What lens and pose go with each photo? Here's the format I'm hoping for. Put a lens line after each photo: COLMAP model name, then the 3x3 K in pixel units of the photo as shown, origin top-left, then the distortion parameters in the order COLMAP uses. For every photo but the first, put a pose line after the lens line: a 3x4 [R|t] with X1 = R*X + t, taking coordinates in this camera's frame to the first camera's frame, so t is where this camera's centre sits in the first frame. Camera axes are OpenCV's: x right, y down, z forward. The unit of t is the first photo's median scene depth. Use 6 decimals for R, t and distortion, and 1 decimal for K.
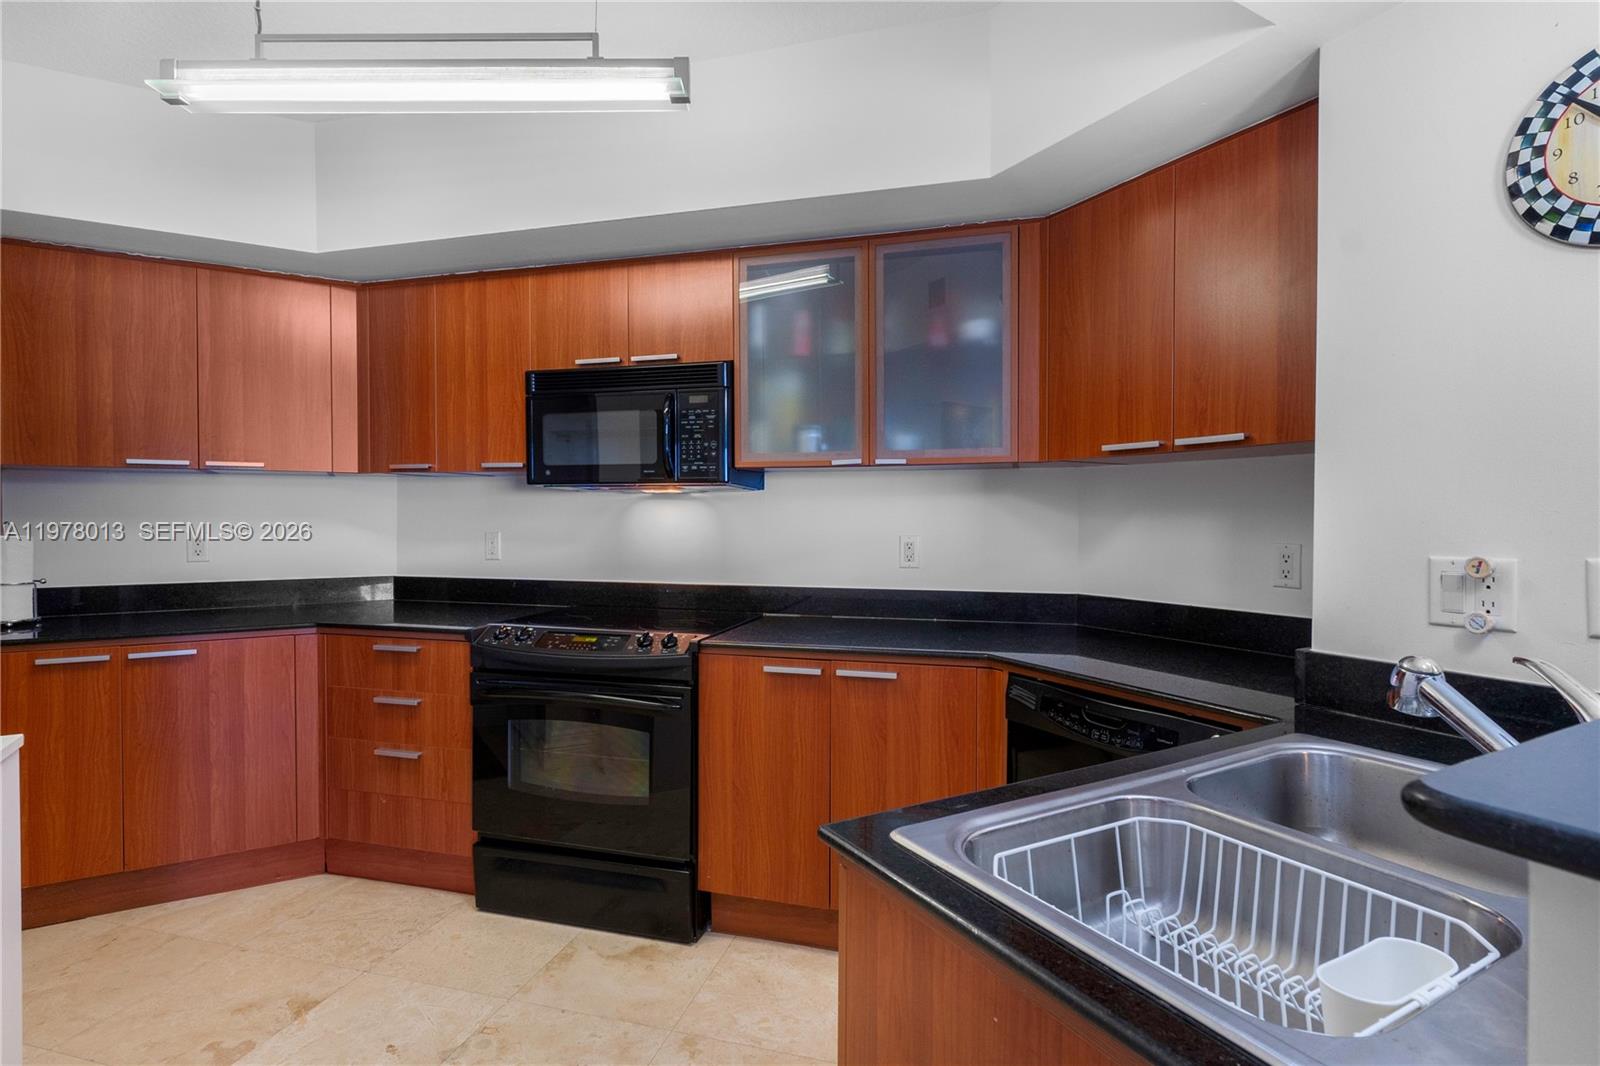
lens RADIAL K [[769.5, 0, 778.5], [0, 769.5, 524.7], [0, 0, 1]] dist [0.000325, 0.000387]
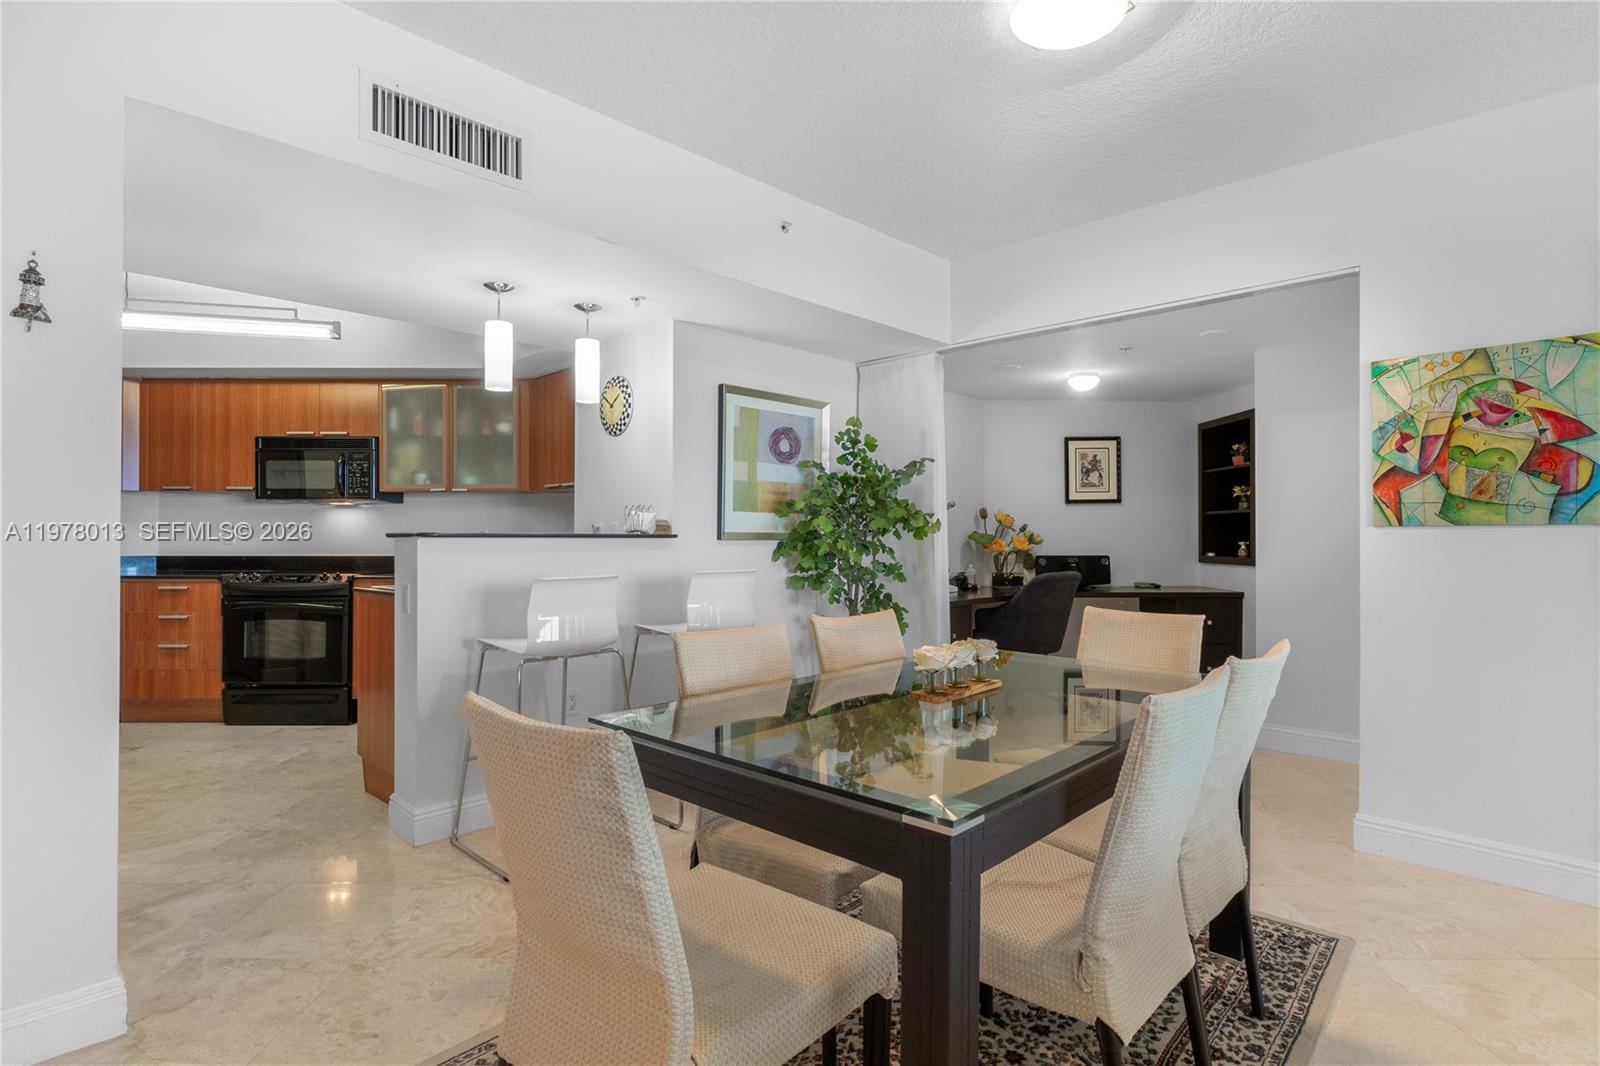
lens RADIAL K [[793.7, 0, 794.8], [0, 793.7, 535.3], [0, 0, 1]] dist [-0.004012, -0.000782]
pose [[0.956976, -0.000451, 0.290167, 0.362407], [0.005333, 0.999857, -0.016035, 0.073188], [-0.290118, 0.016892, 0.956842, -1.205747]]
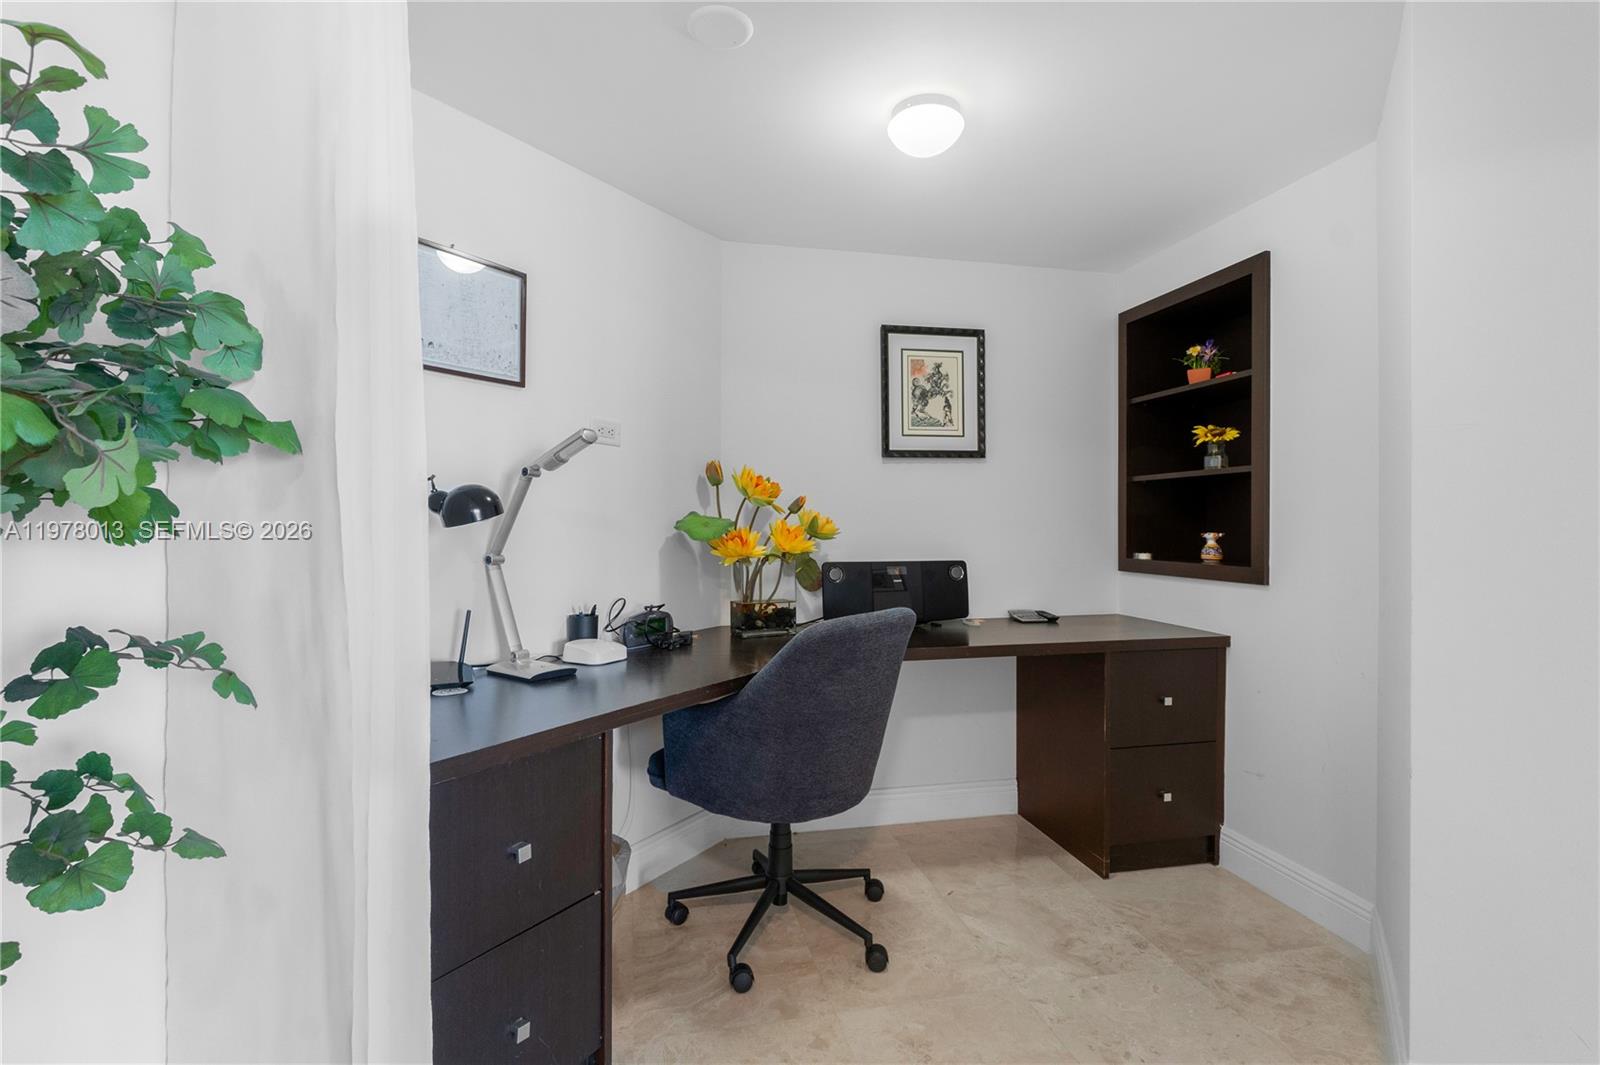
lens RADIAL K [[769.5, 0, 778.5], [0, 769.5, 524.2], [0, 0, 1]] dist [0.000325, 0.000387]
pose [[0.884934, -0.003051, 0.465706, 1.121774], [0.007381, 0.999945, -0.007475, 0.053839], [-0.465657, 0.010052, 0.884908, -0.158408]]
